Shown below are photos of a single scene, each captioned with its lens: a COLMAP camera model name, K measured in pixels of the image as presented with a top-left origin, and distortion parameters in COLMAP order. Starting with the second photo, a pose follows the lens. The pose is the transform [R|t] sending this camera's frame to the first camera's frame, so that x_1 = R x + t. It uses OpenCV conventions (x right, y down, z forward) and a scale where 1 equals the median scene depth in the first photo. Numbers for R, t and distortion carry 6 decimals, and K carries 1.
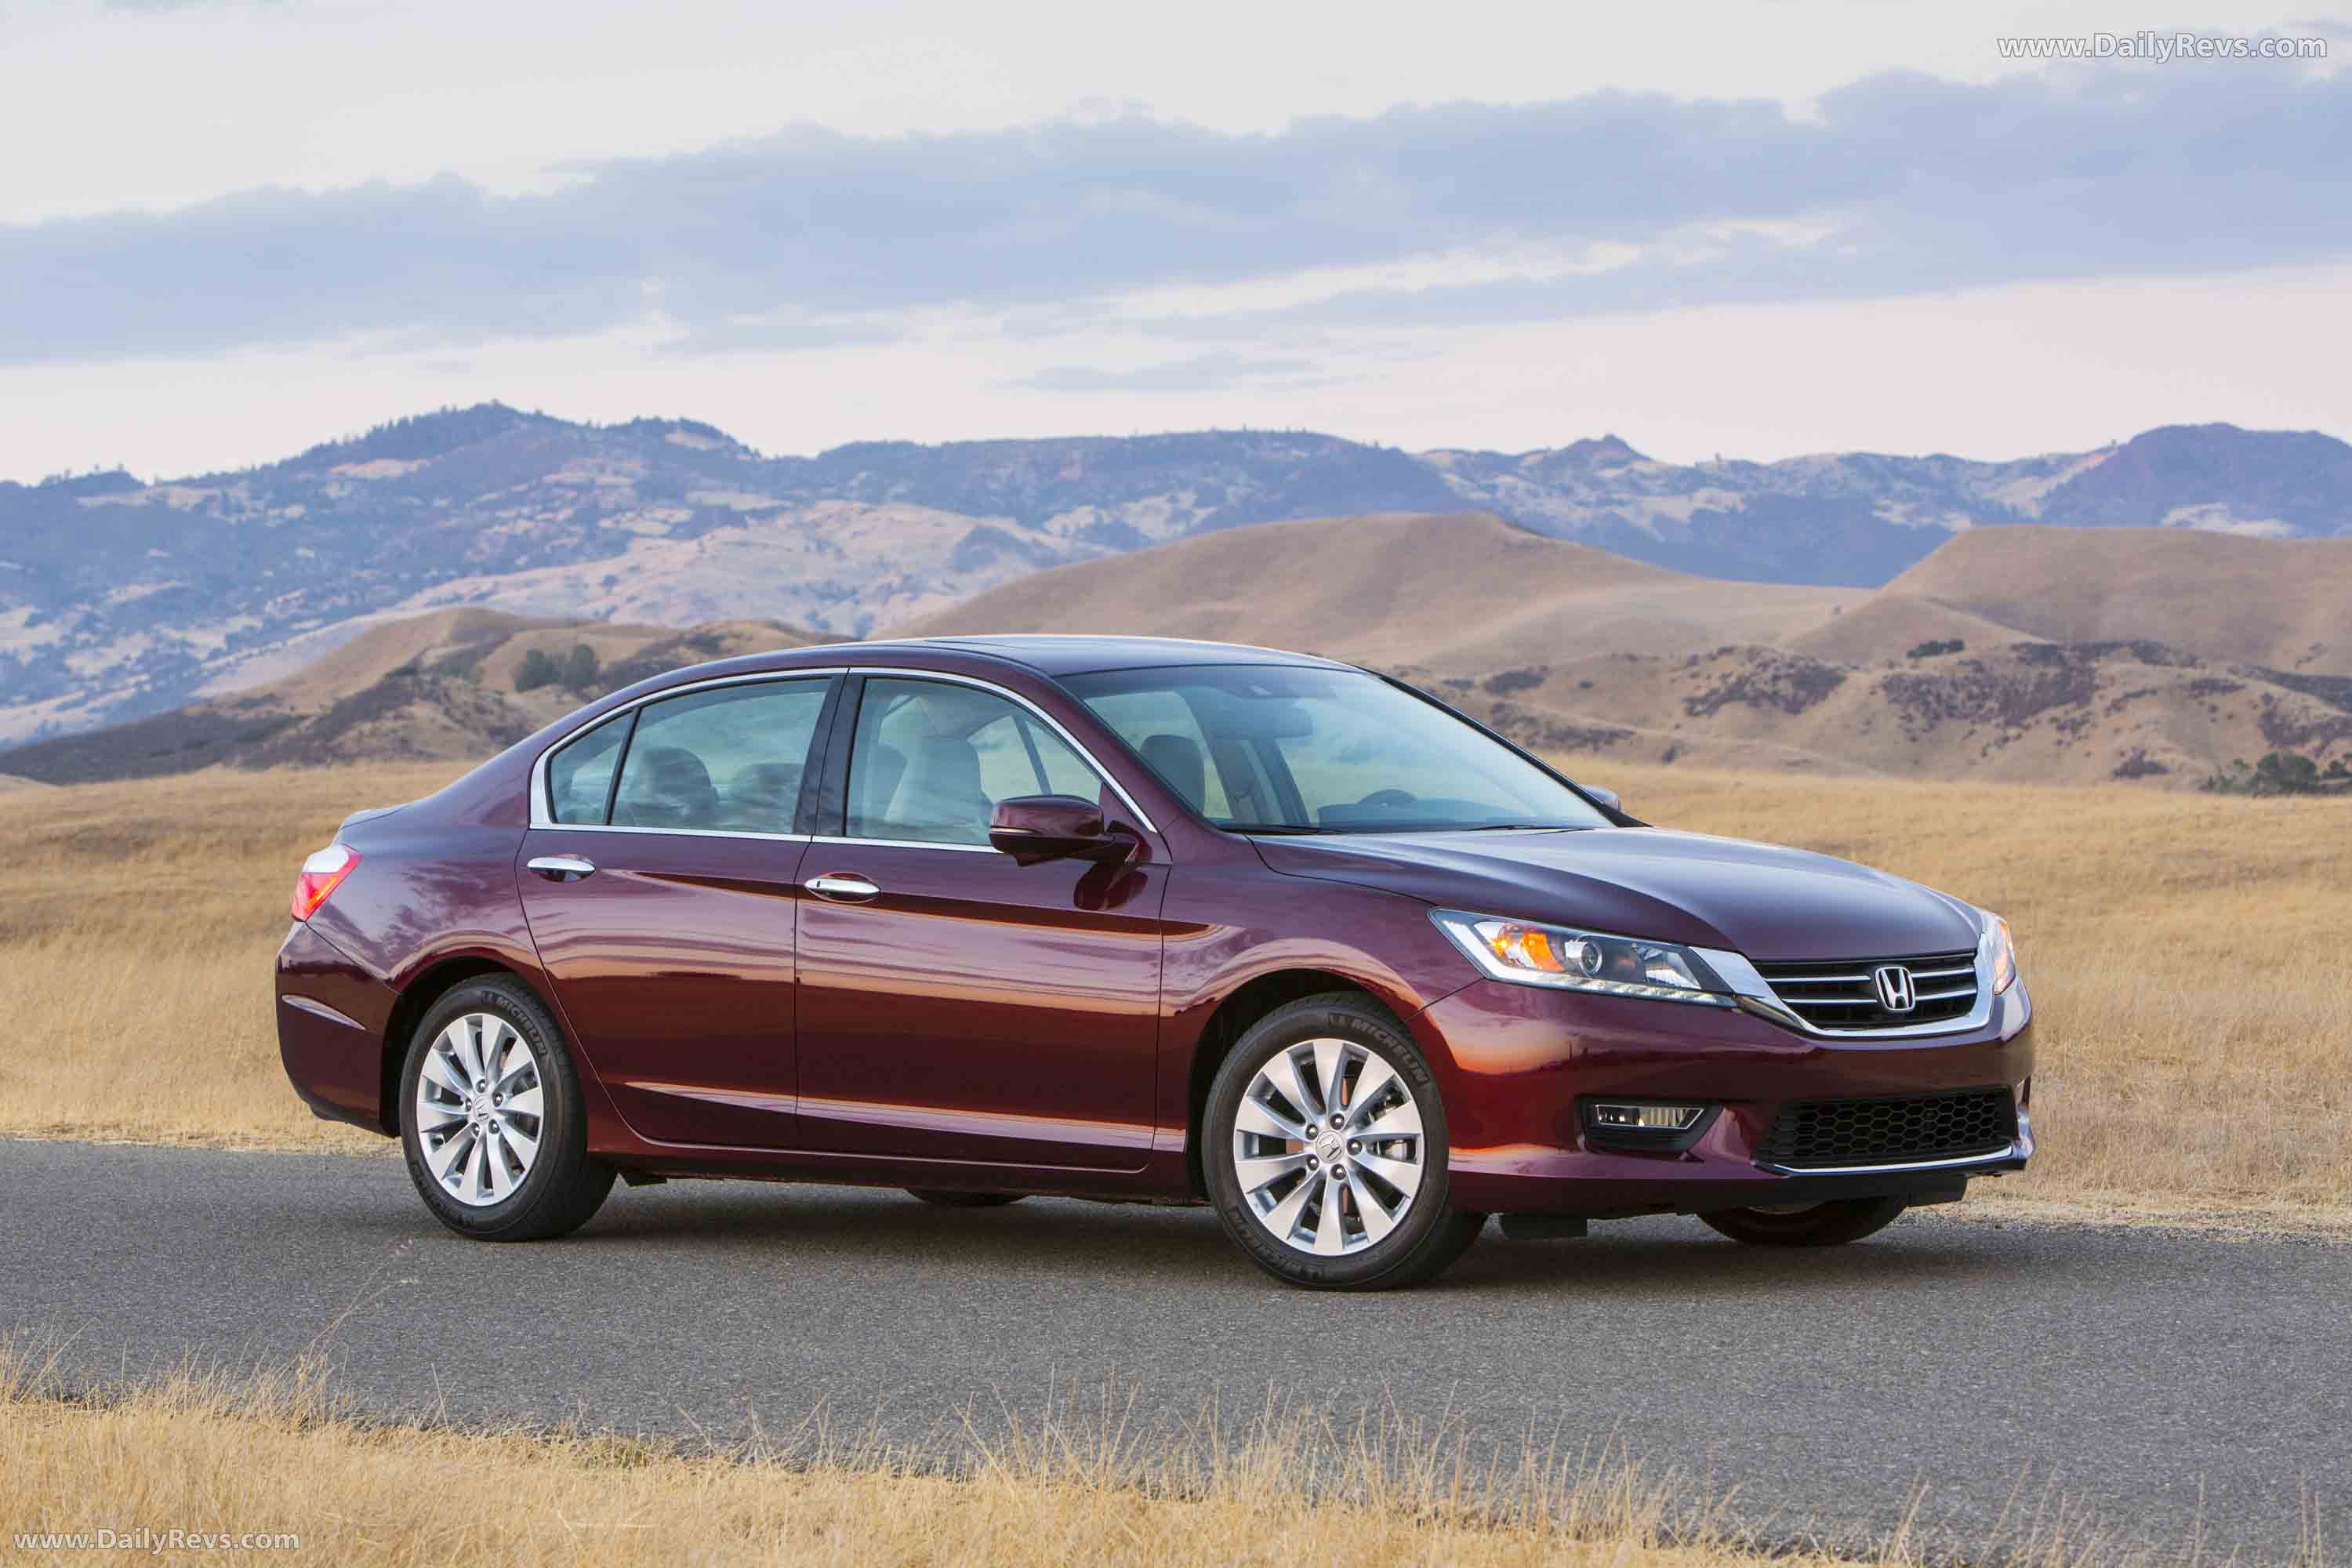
lens RADIAL K [[7209.1, 0, 1172.6], [0, 7209.1, 845.7], [0, 0, 1]] dist [0.010579, 1.755071]
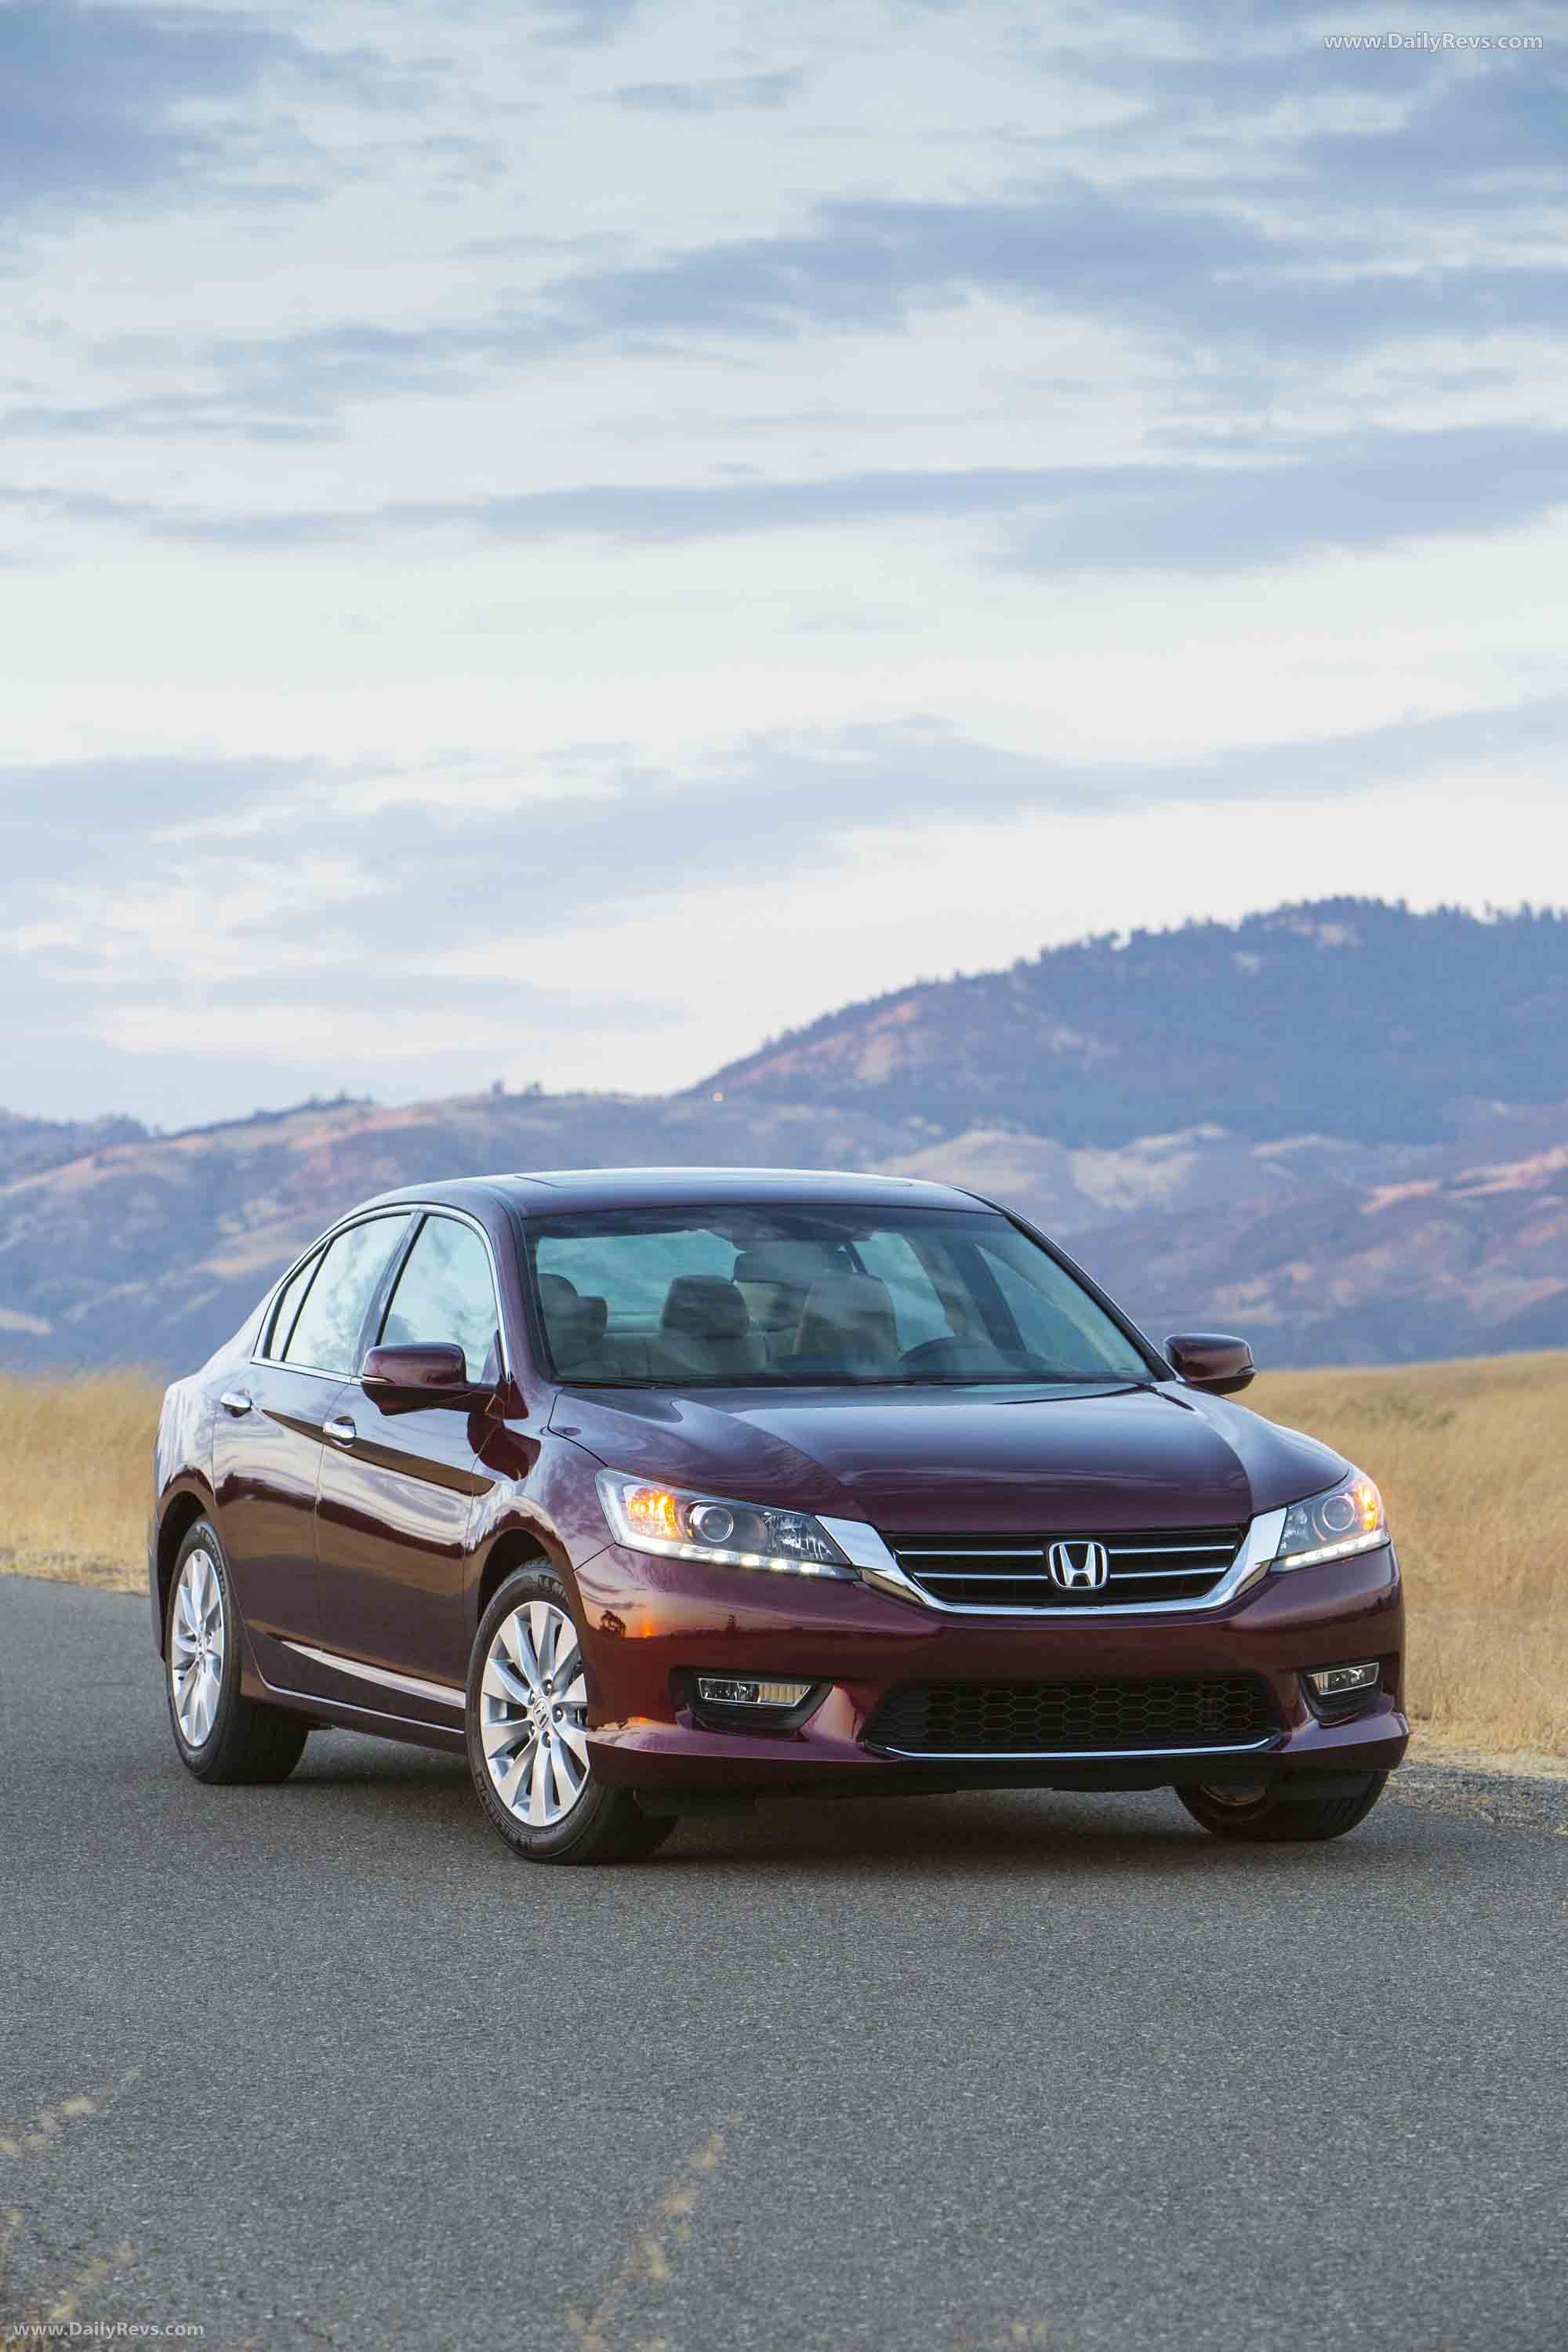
lens RADIAL K [[9203.3, 0, 781.3], [0, 9203.3, 1176.7], [0, 0, 1]] dist [0.307666, 6.077355]
pose [[0.883884, 0.008232, -0.467634, 0.429071], [-0.013084, 0.999889, -0.007127, -0.014948], [0.467523, 0.012418, 0.883893, -0.055180]]
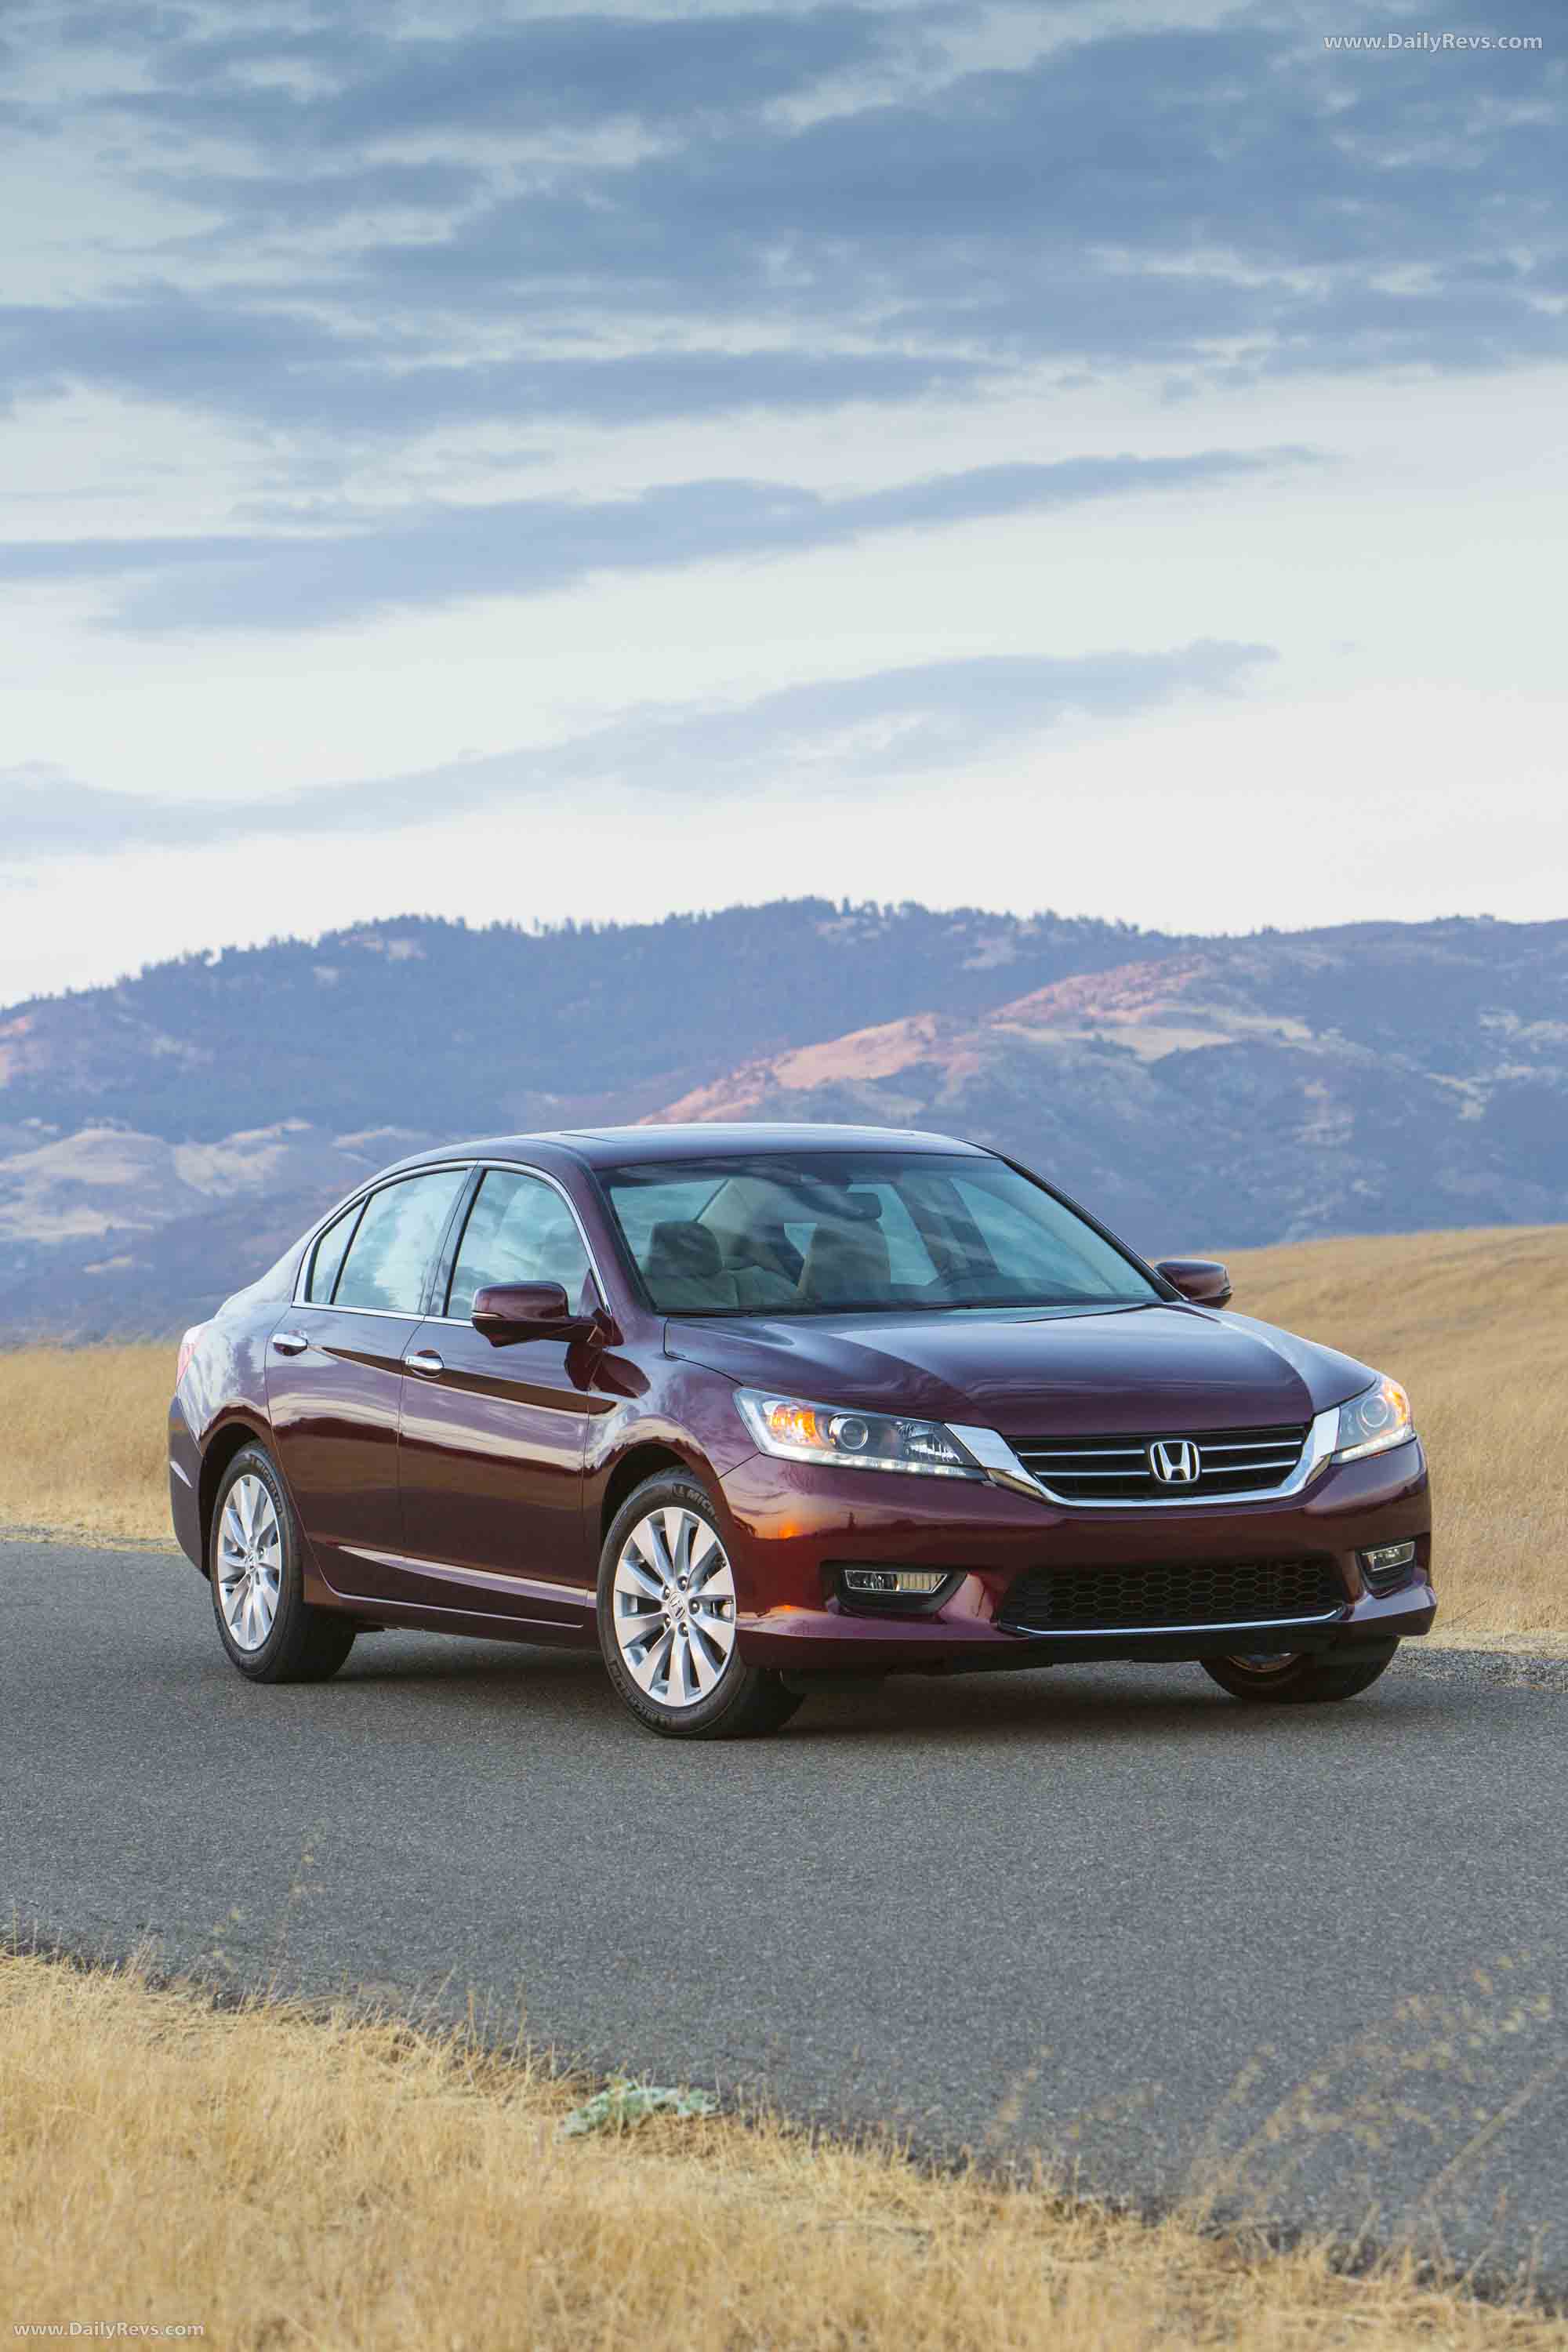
lens RADIAL K [[8139.1, 0, 783.8], [0, 8139.1, 1177.6], [0, 0, 1]] dist [0.183439, 1.091921]
pose [[0.930106, -0.010374, -0.367144, 0.333863], [0.008820, 0.999944, -0.005910, -0.010658], [0.367184, 0.002259, 0.930145, -0.095113]]
